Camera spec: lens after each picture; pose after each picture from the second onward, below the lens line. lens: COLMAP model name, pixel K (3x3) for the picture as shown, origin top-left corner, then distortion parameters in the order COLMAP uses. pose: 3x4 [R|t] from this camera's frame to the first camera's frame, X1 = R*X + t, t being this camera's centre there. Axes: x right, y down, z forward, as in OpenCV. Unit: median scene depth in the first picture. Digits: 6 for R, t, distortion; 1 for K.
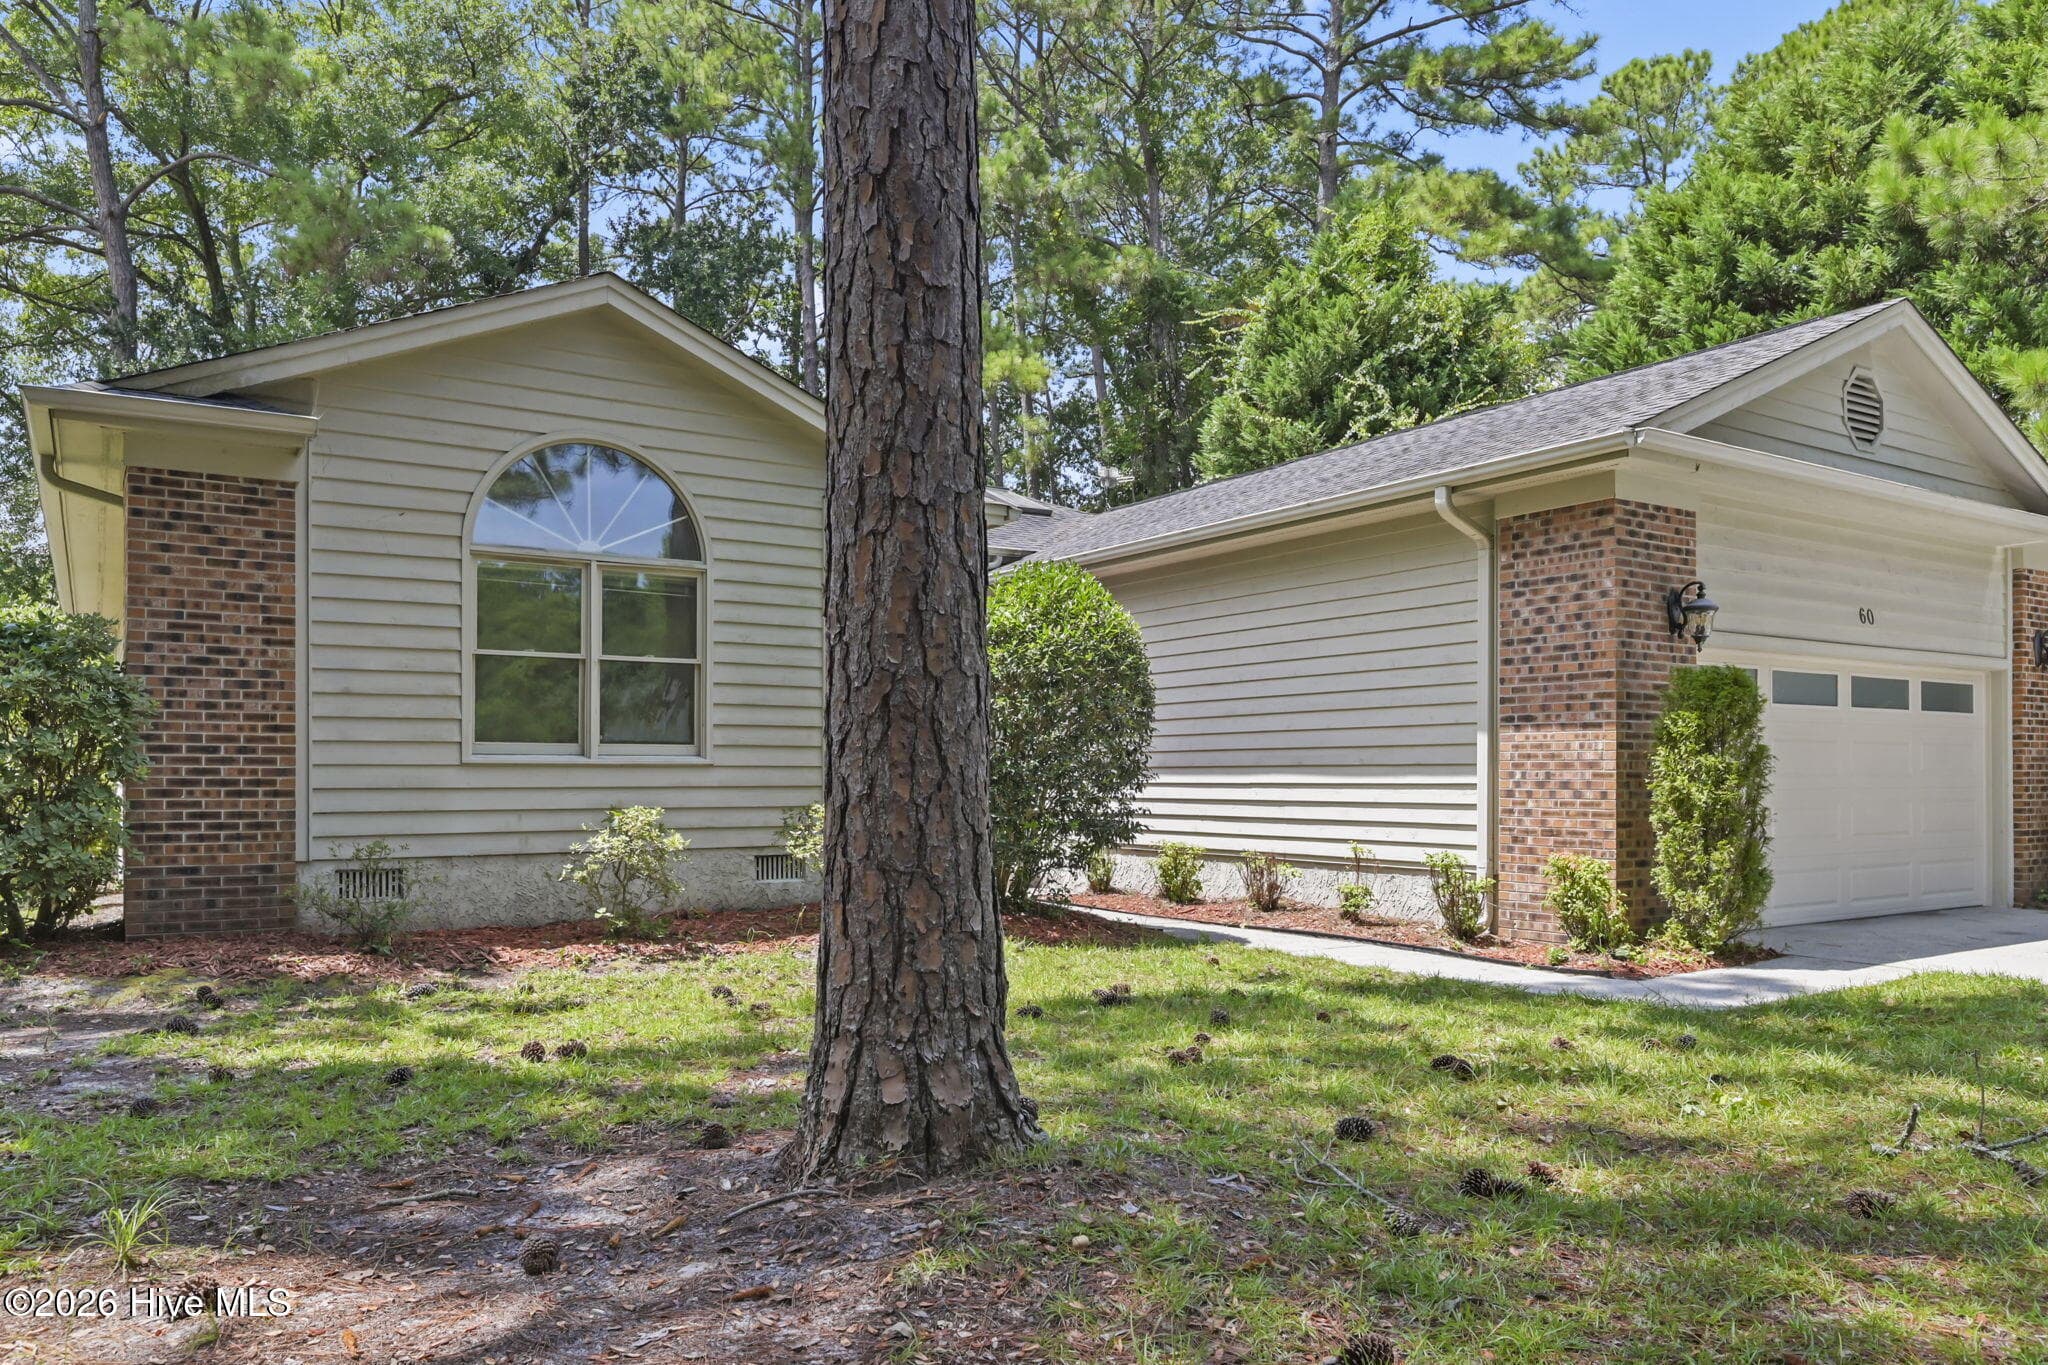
lens RADIAL K [[1450.1, 0, 1017.0], [0, 1450.1, 700.6], [0, 0, 1]] dist [-0.005477, -0.000513]
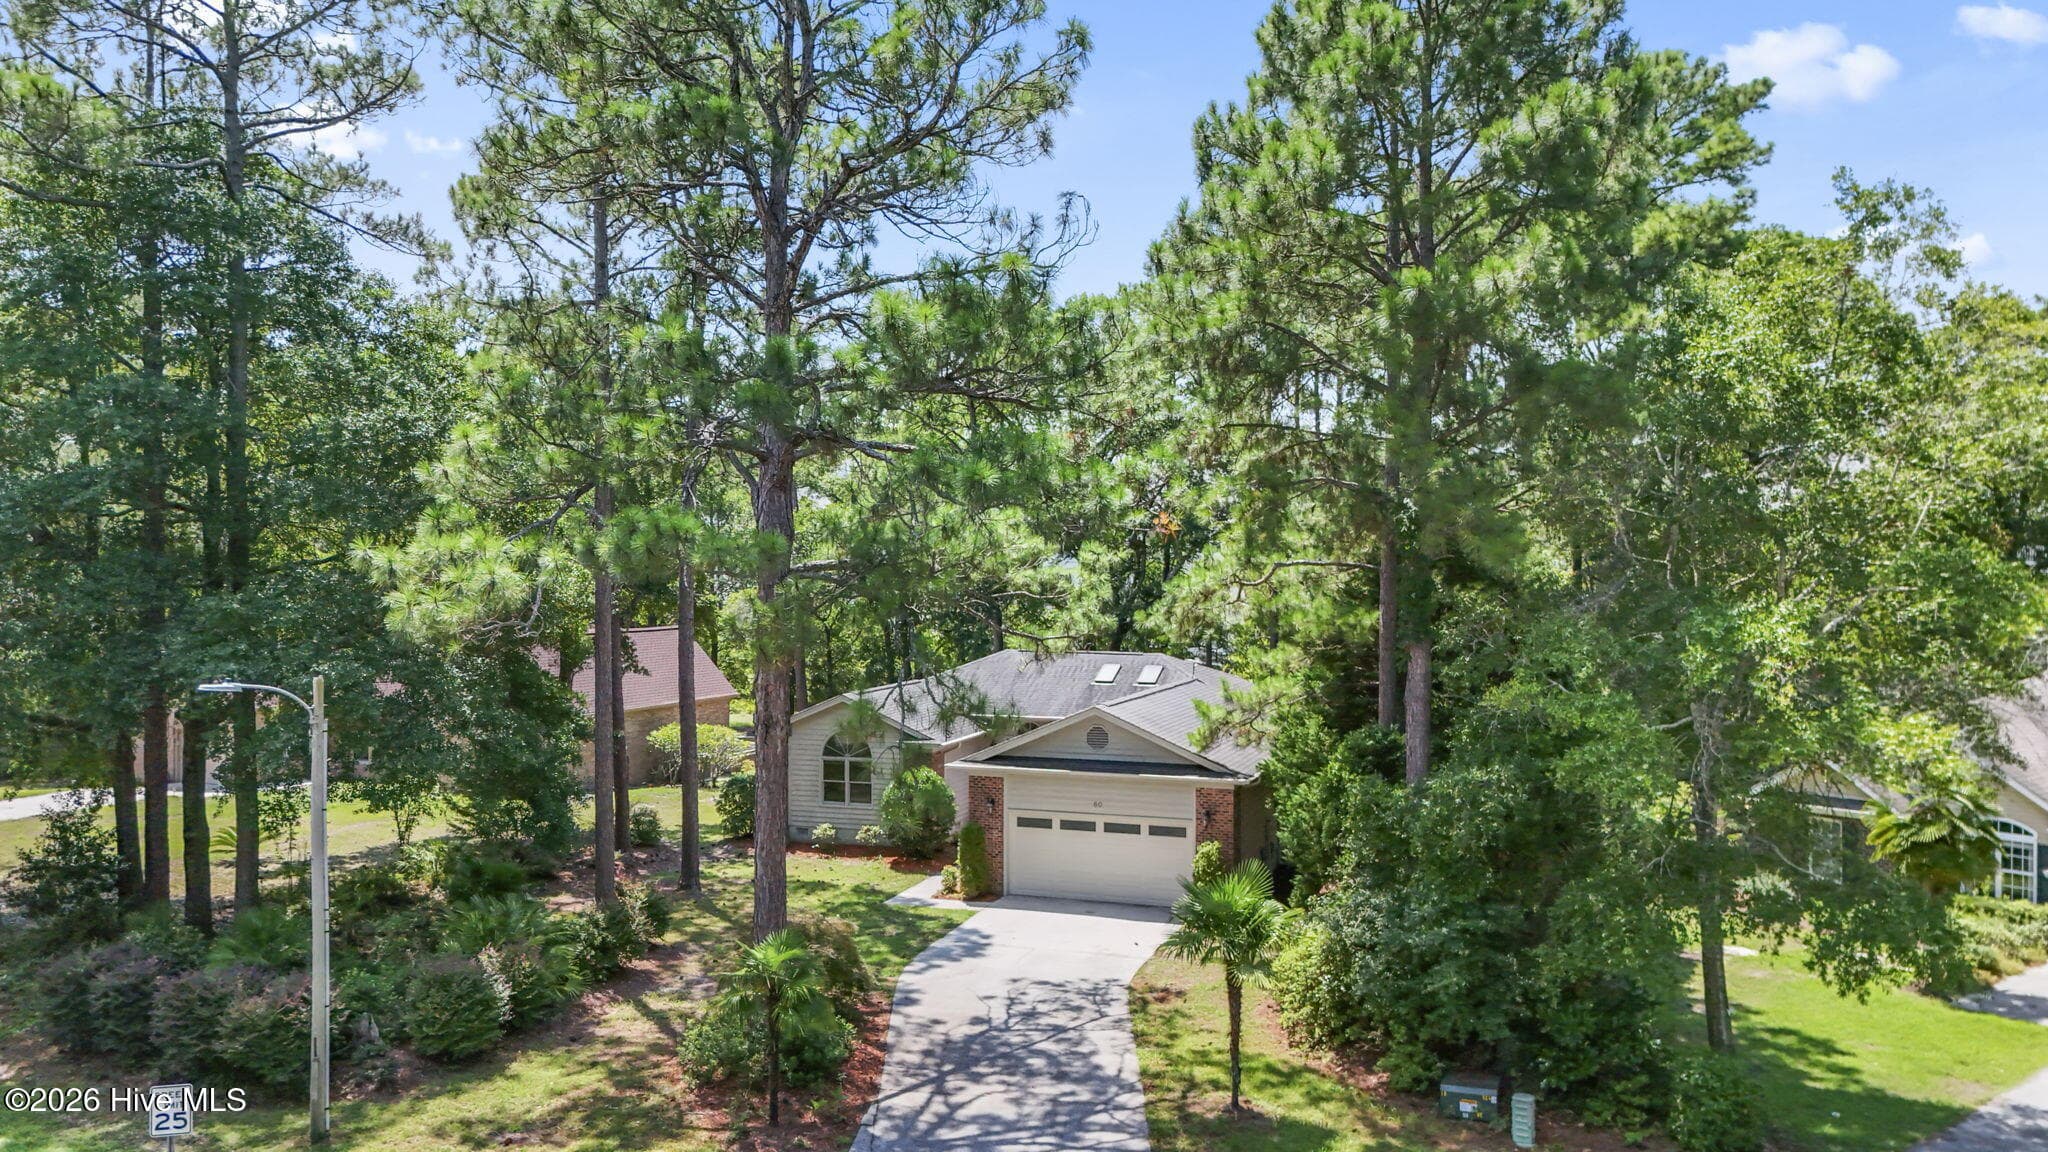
lens RADIAL K [[1541.1, 0, 1016.7], [0, 1541.1, 566.5], [0, 0, 1]] dist [0.047554, -0.028971]
pose [[0.609536, 0.006469, -0.792732, 3.526636], [0.044565, 0.998106, 0.042411, -0.815586], [0.791505, -0.061179, 0.608093, -1.285561]]
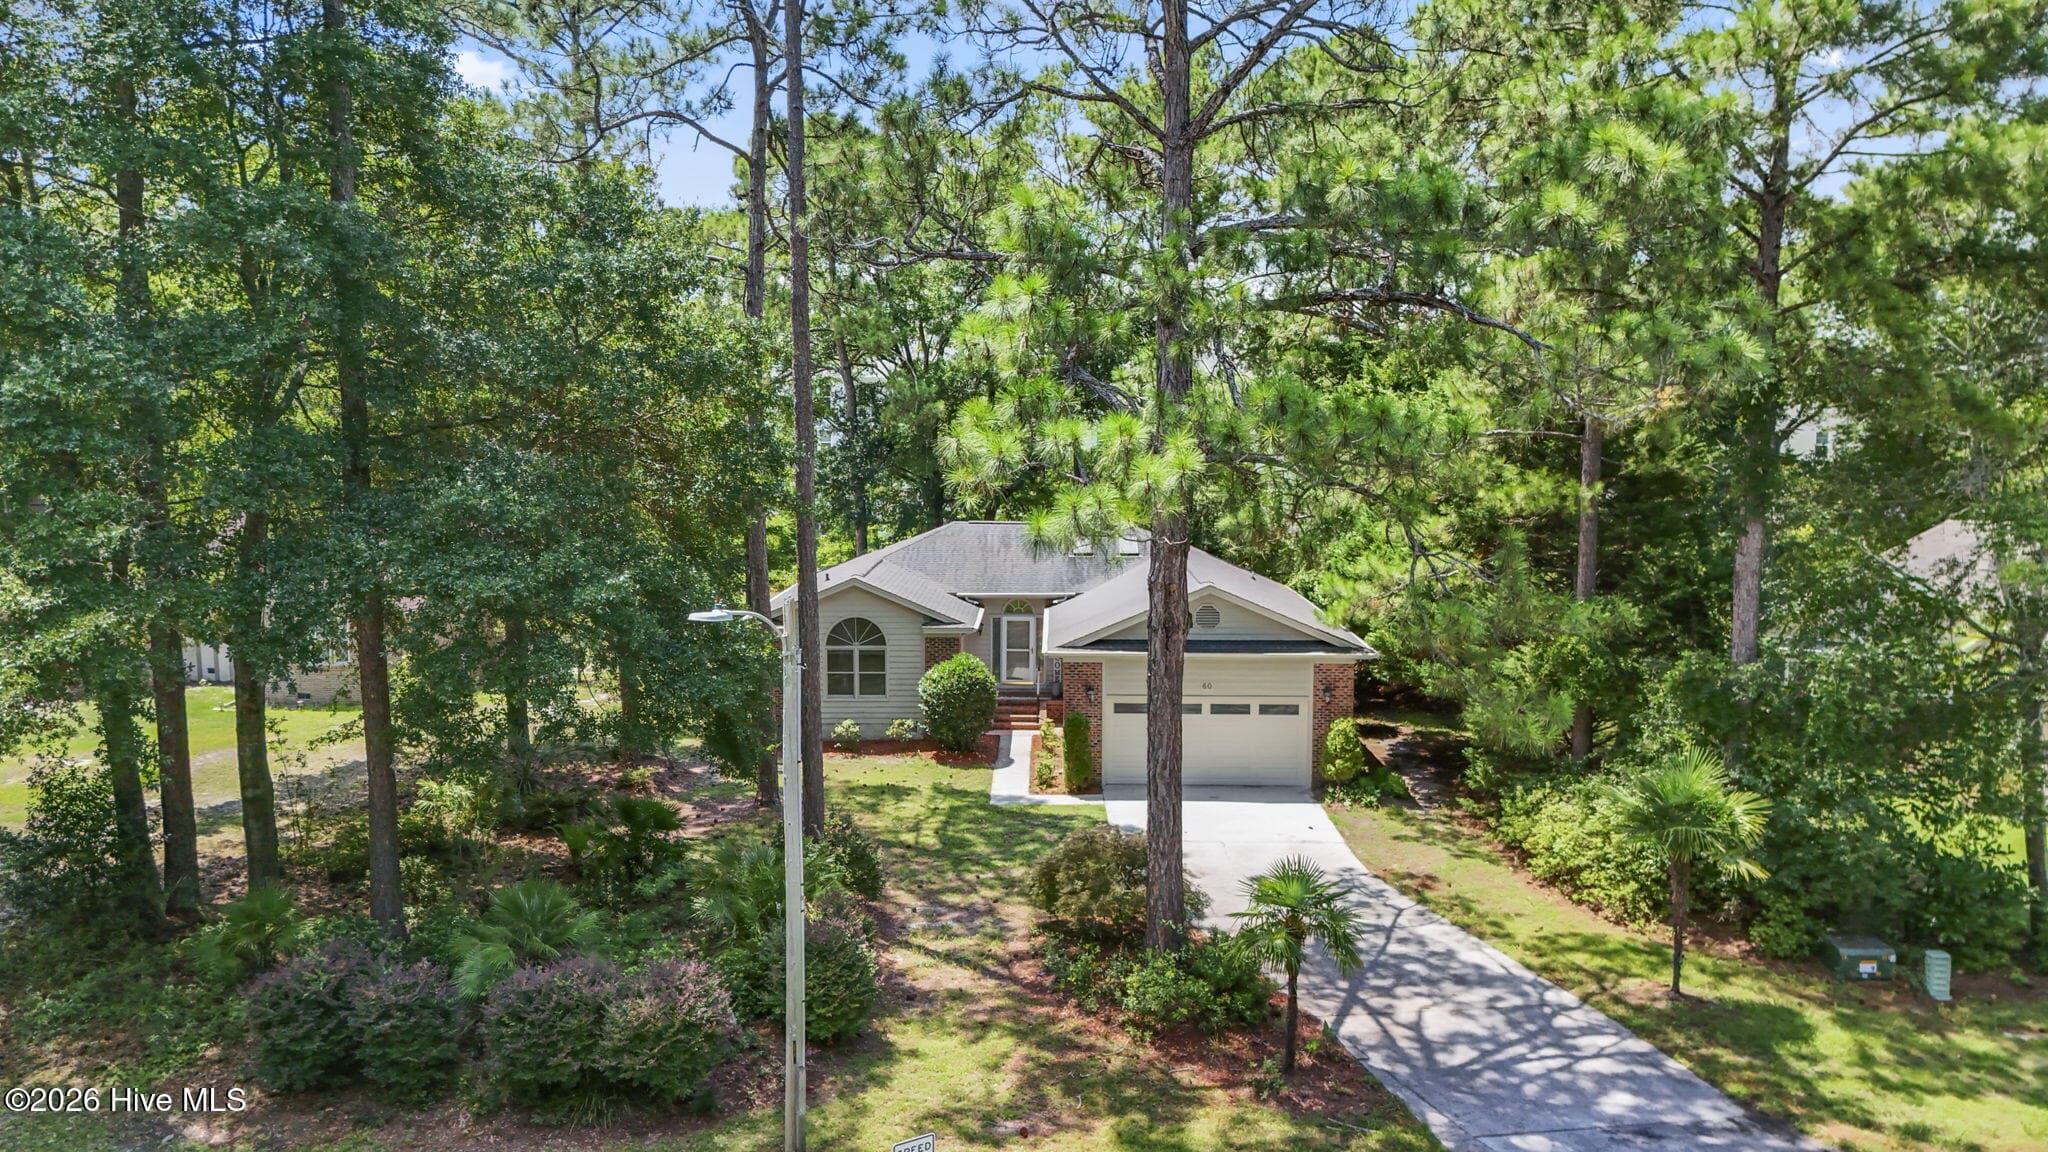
lens RADIAL K [[1541.1, 0, 1021.6], [0, 1541.1, 571.4], [0, 0, 1]] dist [0.047554, -0.028971]
pose [[0.827257, 0.060488, -0.558558, 2.297814], [0.030775, 0.987816, 0.152553, -0.891984], [0.560981, -0.143390, 0.815316, -2.008736]]
